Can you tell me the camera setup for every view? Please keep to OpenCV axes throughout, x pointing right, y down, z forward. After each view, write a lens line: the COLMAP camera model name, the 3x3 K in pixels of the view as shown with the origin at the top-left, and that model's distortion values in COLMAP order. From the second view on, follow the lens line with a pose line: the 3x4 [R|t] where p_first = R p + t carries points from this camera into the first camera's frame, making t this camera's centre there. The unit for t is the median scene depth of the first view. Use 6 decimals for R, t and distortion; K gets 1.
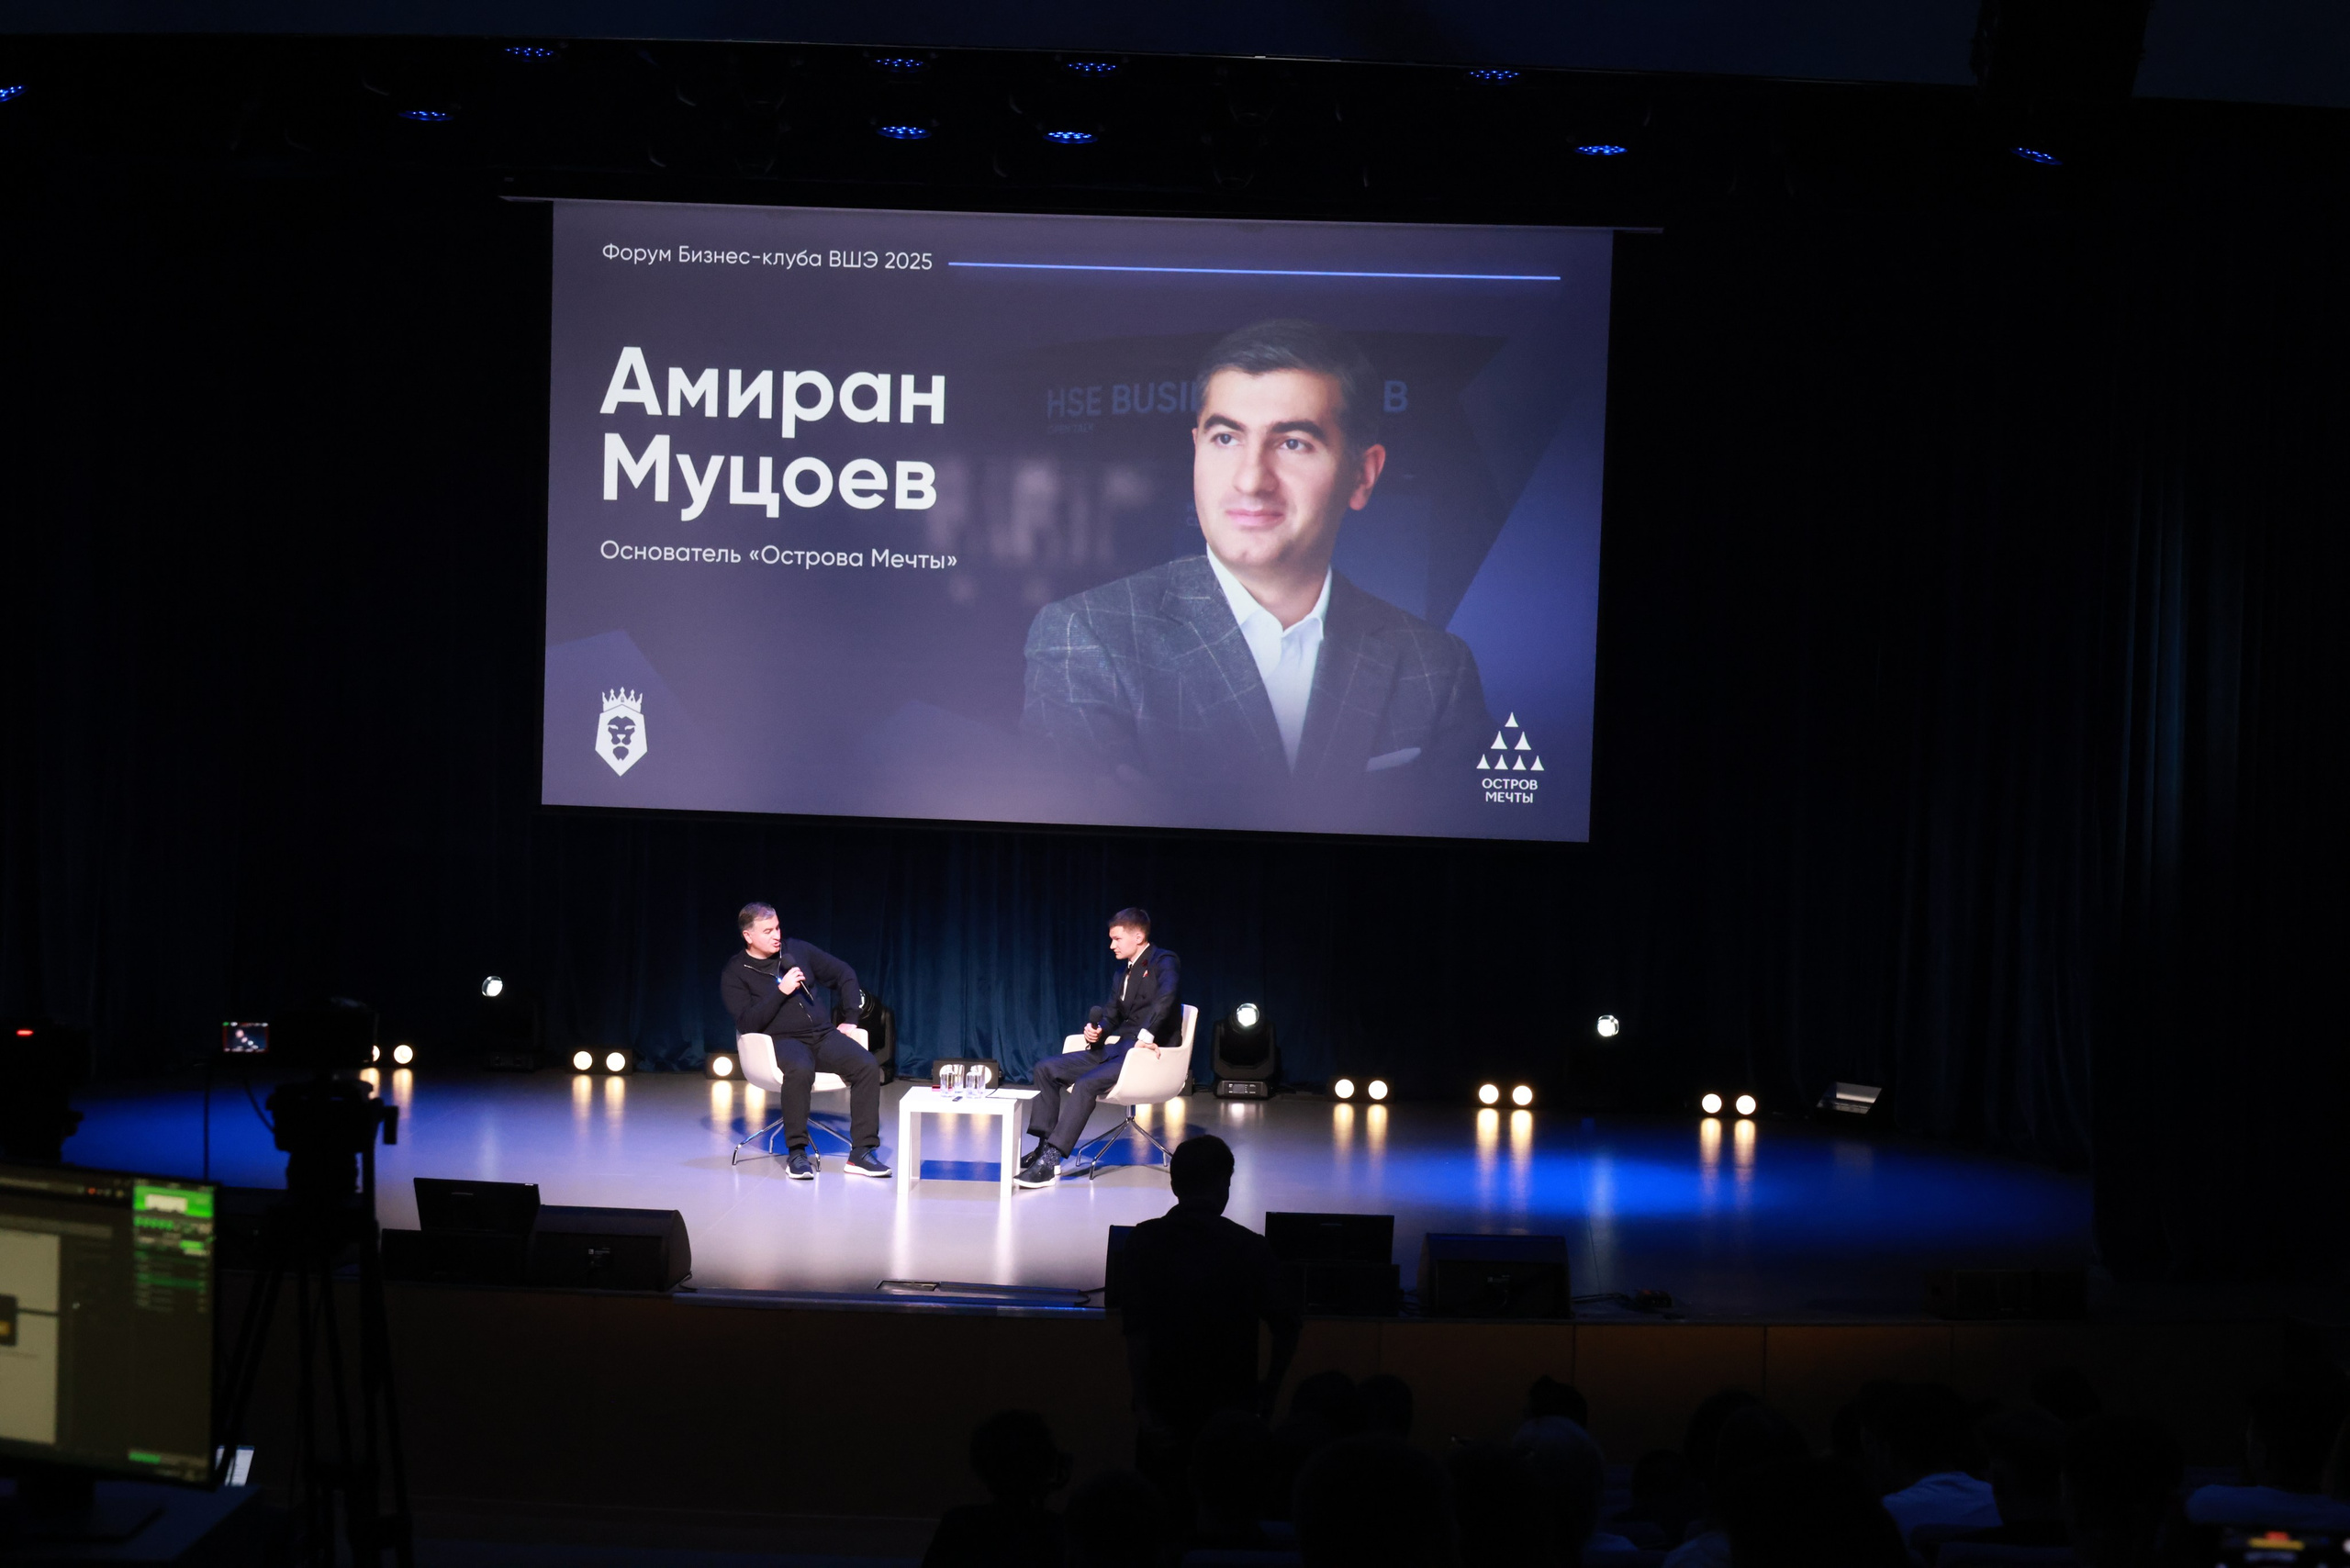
lens RADIAL K [[4510.9, 0, 1175.0], [0, 4510.9, 784.0], [0, 0, 1]] dist [0.284168, 0.001175]
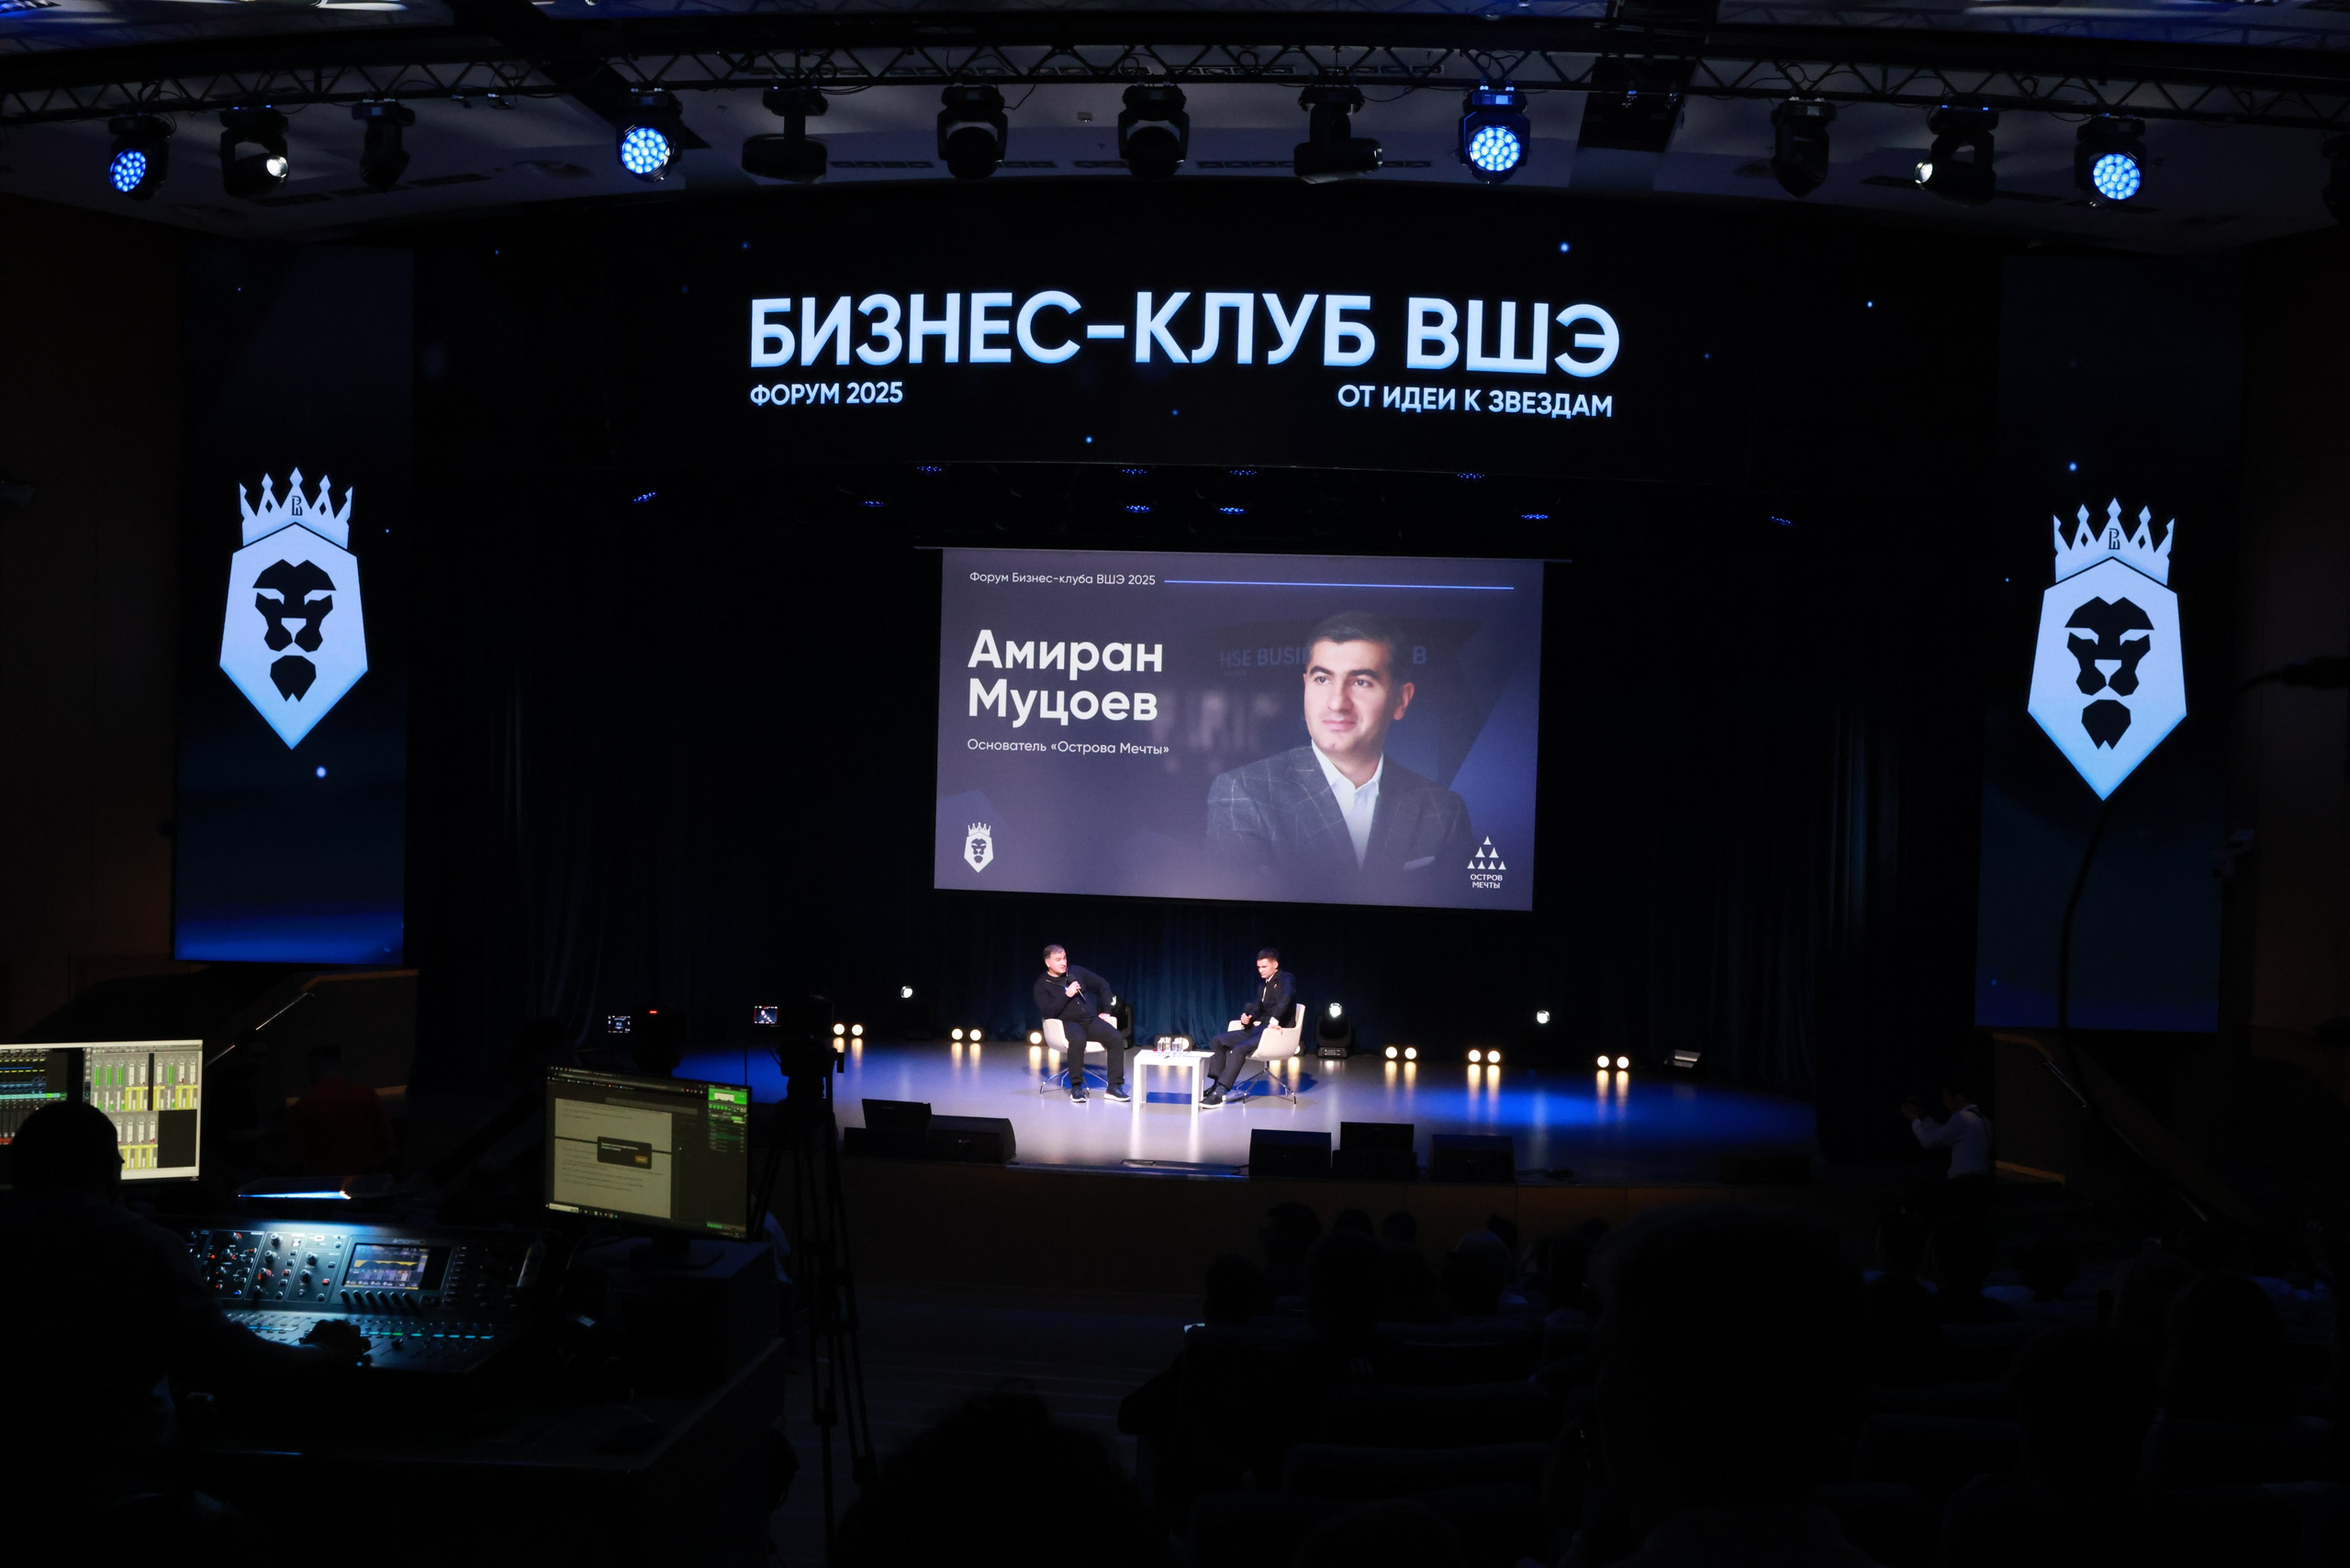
lens RADIAL K [[2644.0, 0, 1174.7], [0, 2644.0, 807.9], [0, 0, 1]] dist [0.052572, 0.045272]
pose [[0.998747, -0.000645, -0.050036, 0.005283], [-0.000648, 0.999666, -0.025820, -0.000324], [0.050036, 0.025820, 0.998414, -0.022857]]
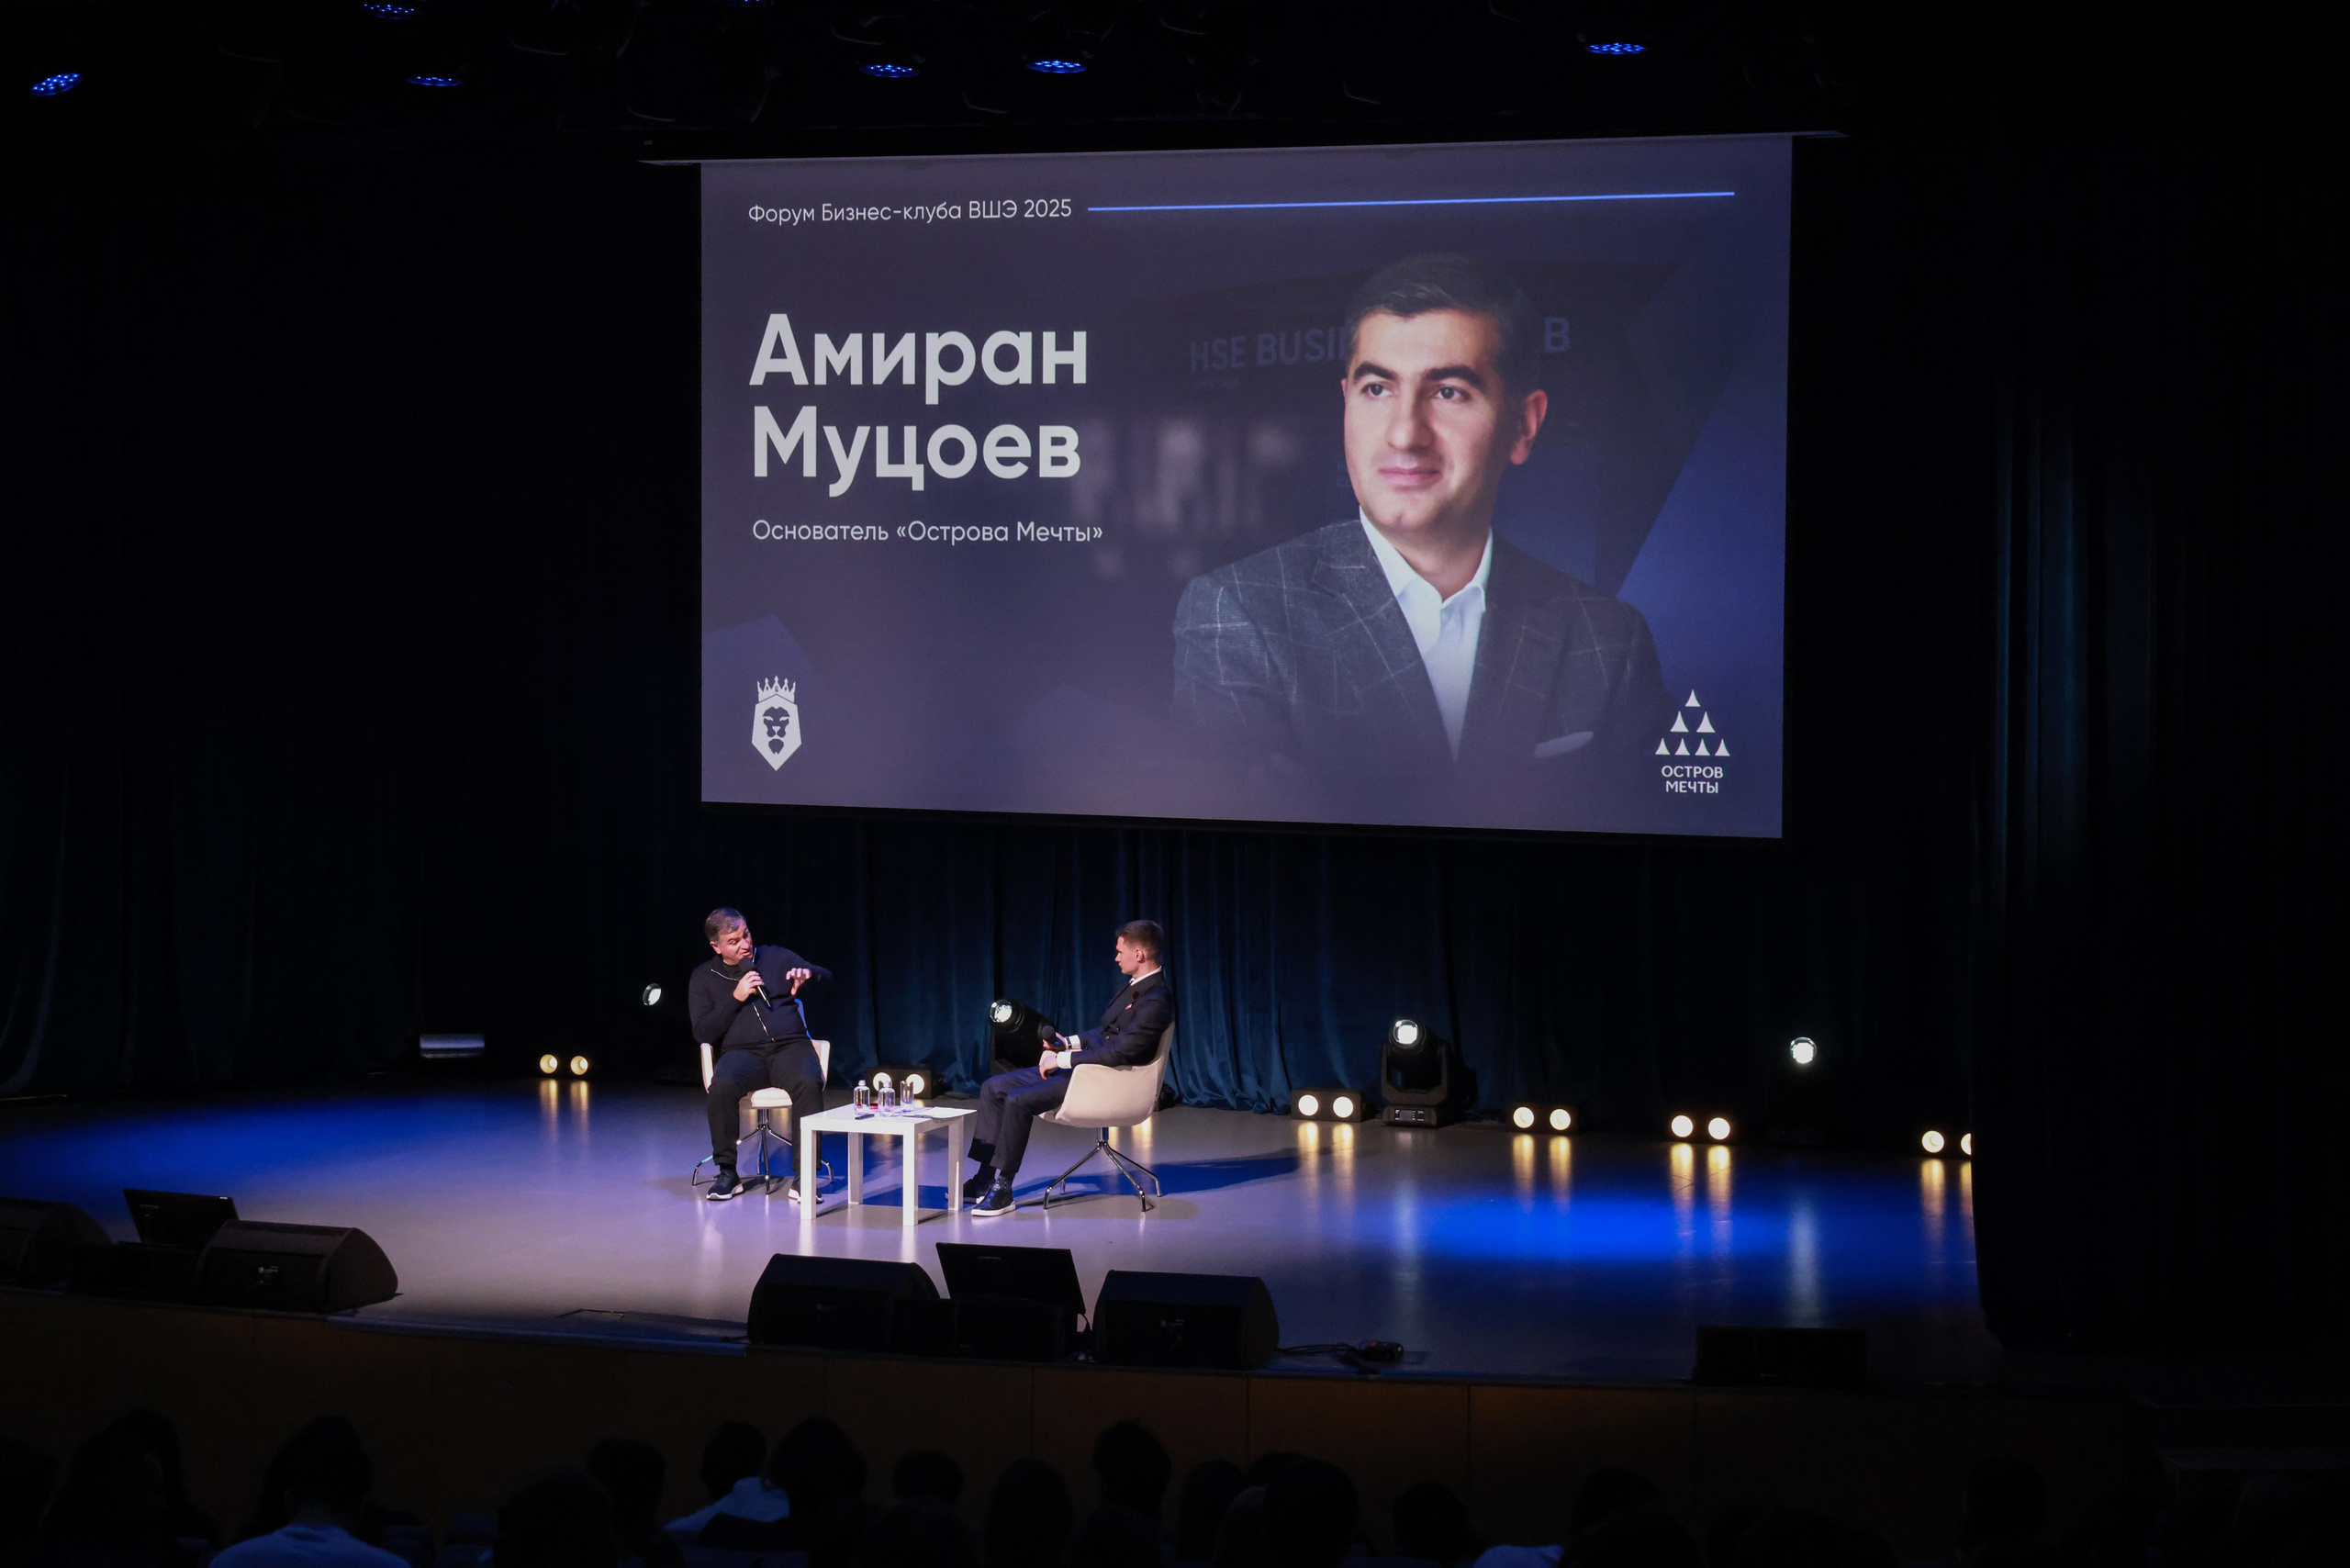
lens RADIAL K [[4938.4, 0, 1123.7], [0, 4938.4, 709.0], [0, 0, 1]] dist [0.311936, -0.167517]
pose [[0.946932, -0.011709, -0.321221, 0.277443], [0.006341, 0.999822, -0.017753, 0.004190], [0.321372, 0.014774, 0.946838, 0.053909]]
